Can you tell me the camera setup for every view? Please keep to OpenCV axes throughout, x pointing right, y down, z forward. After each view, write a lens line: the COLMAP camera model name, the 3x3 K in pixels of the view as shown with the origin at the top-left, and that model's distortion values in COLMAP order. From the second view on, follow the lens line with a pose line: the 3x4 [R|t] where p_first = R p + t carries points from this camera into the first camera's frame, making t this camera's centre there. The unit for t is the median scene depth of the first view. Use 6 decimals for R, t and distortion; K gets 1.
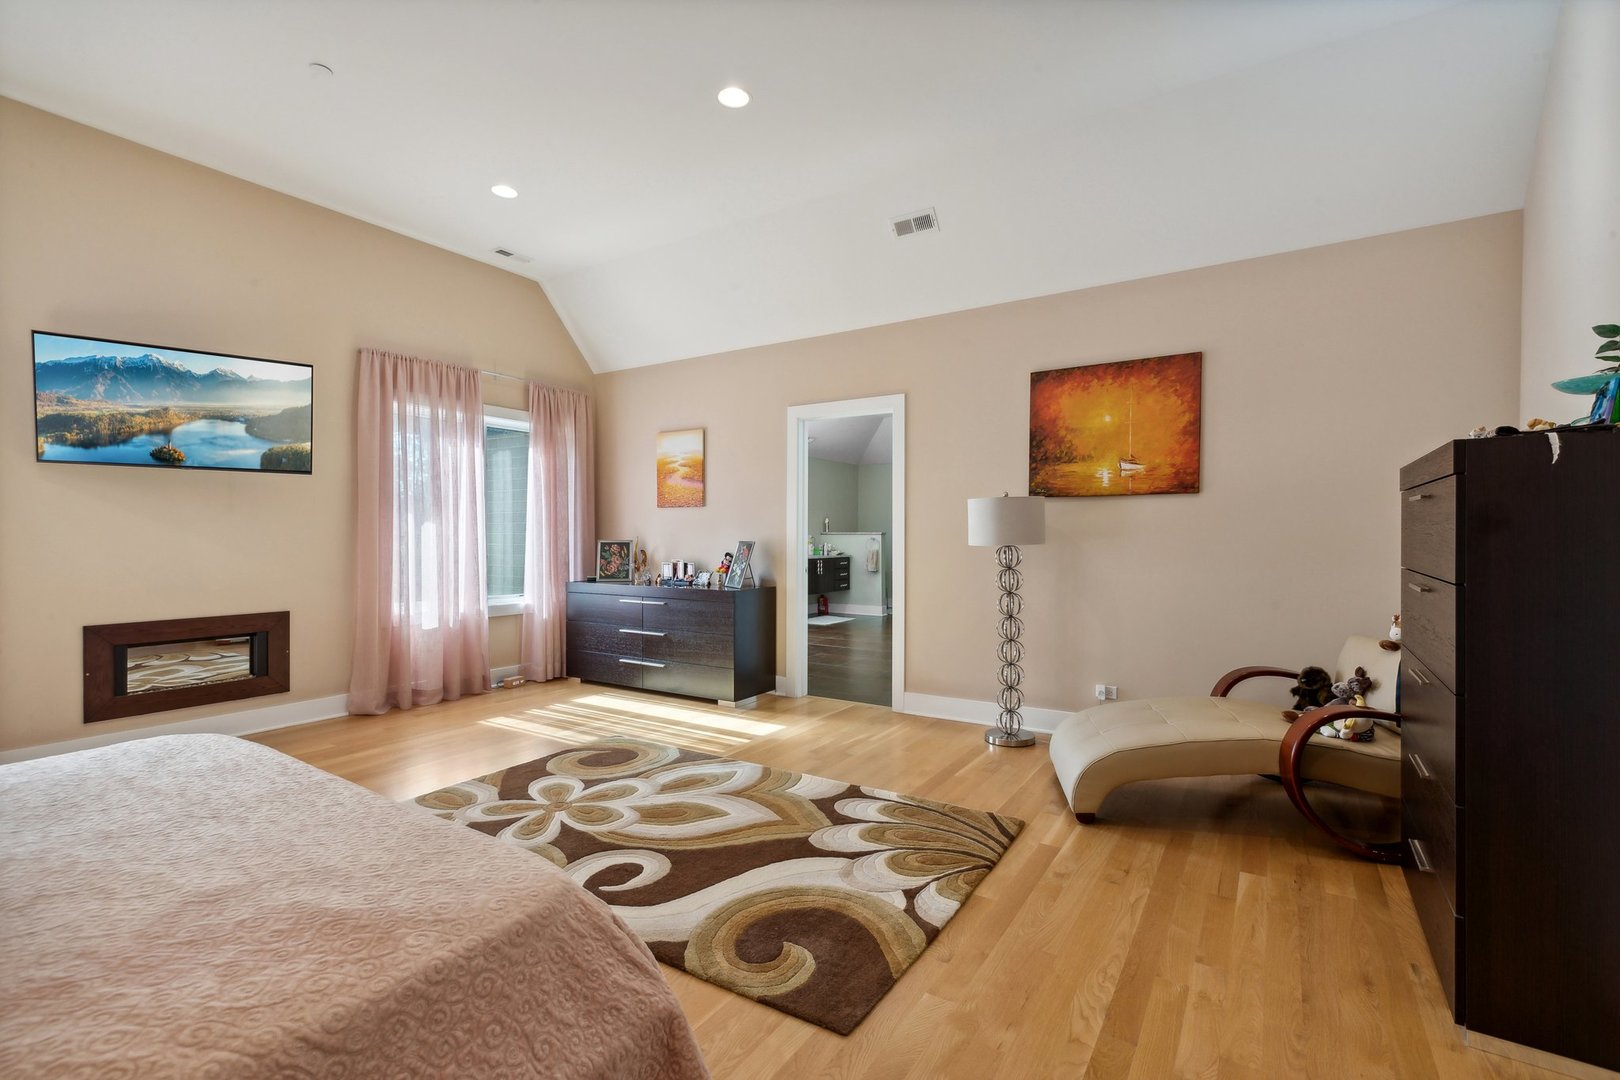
lens RADIAL K [[736.1, 0, 814.2], [0, 736.1, 540.9], [0, 0, 1]] dist [0.003505, 0.000854]
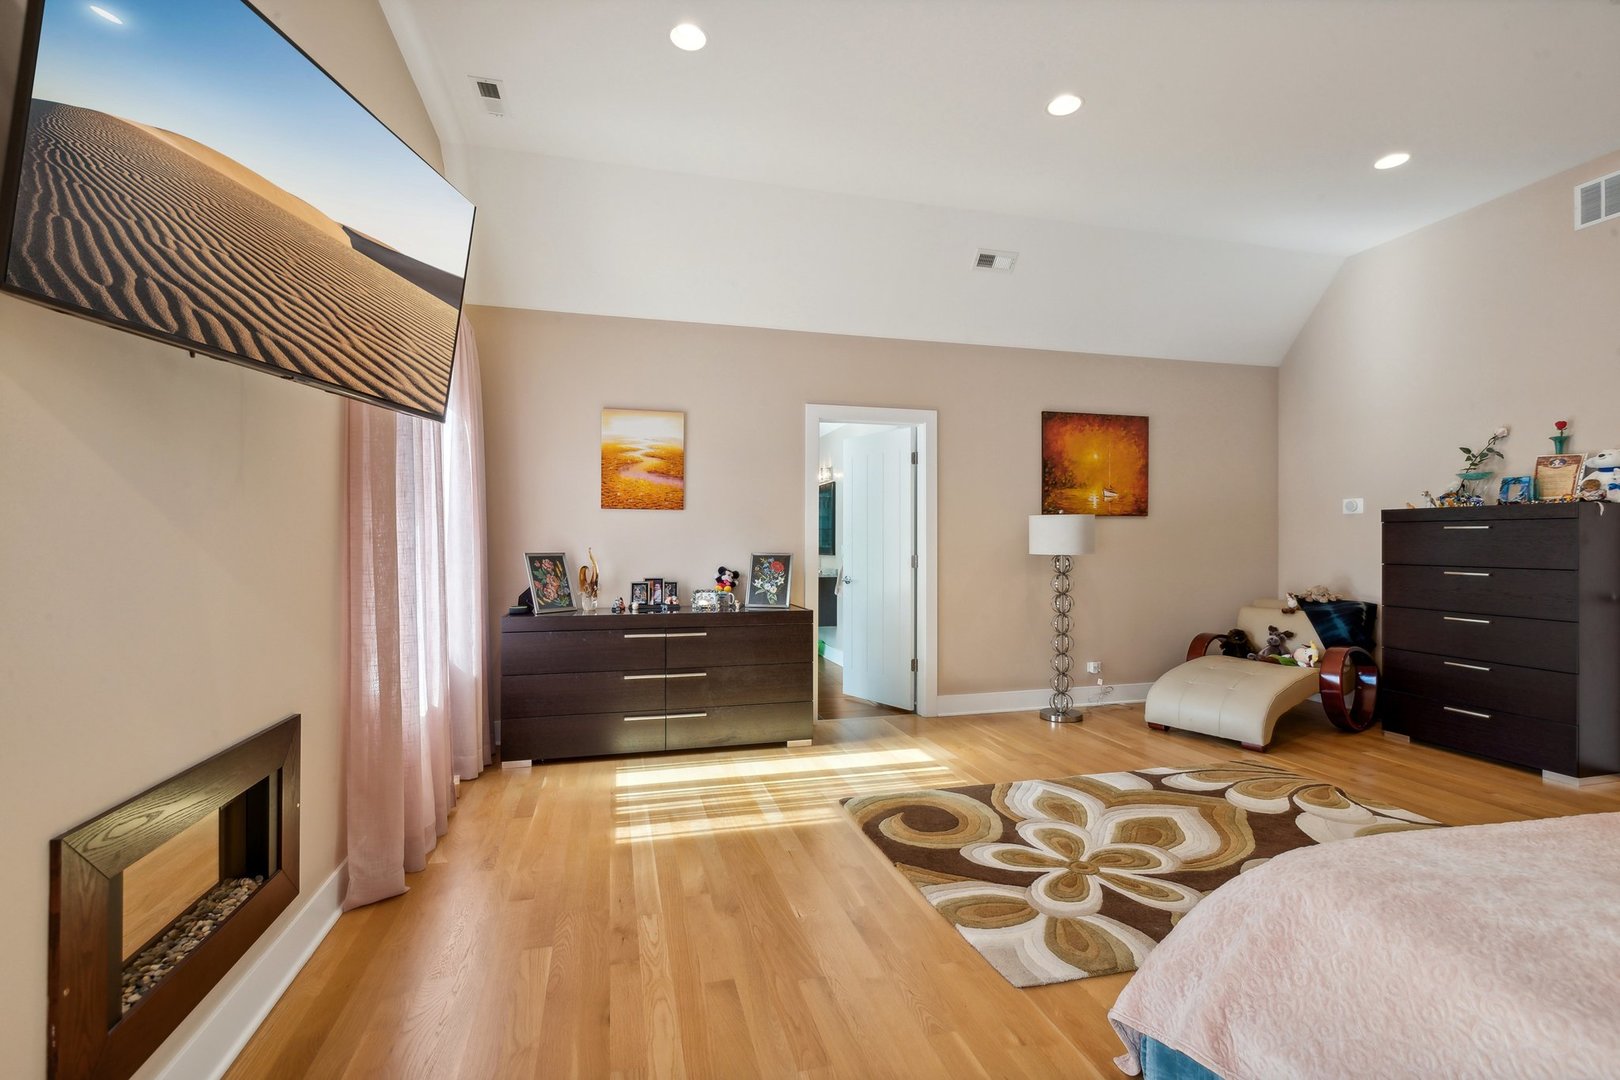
lens RADIAL K [[736.1, 0, 814.4], [0, 736.1, 540.4], [0, 0, 1]] dist [0.003505, 0.000854]
pose [[0.669839, 0.005464, 0.742487, -0.896059], [0.005285, 0.999912, -0.012127, -0.004493], [-0.742488, 0.012048, 0.669751, 0.497734]]
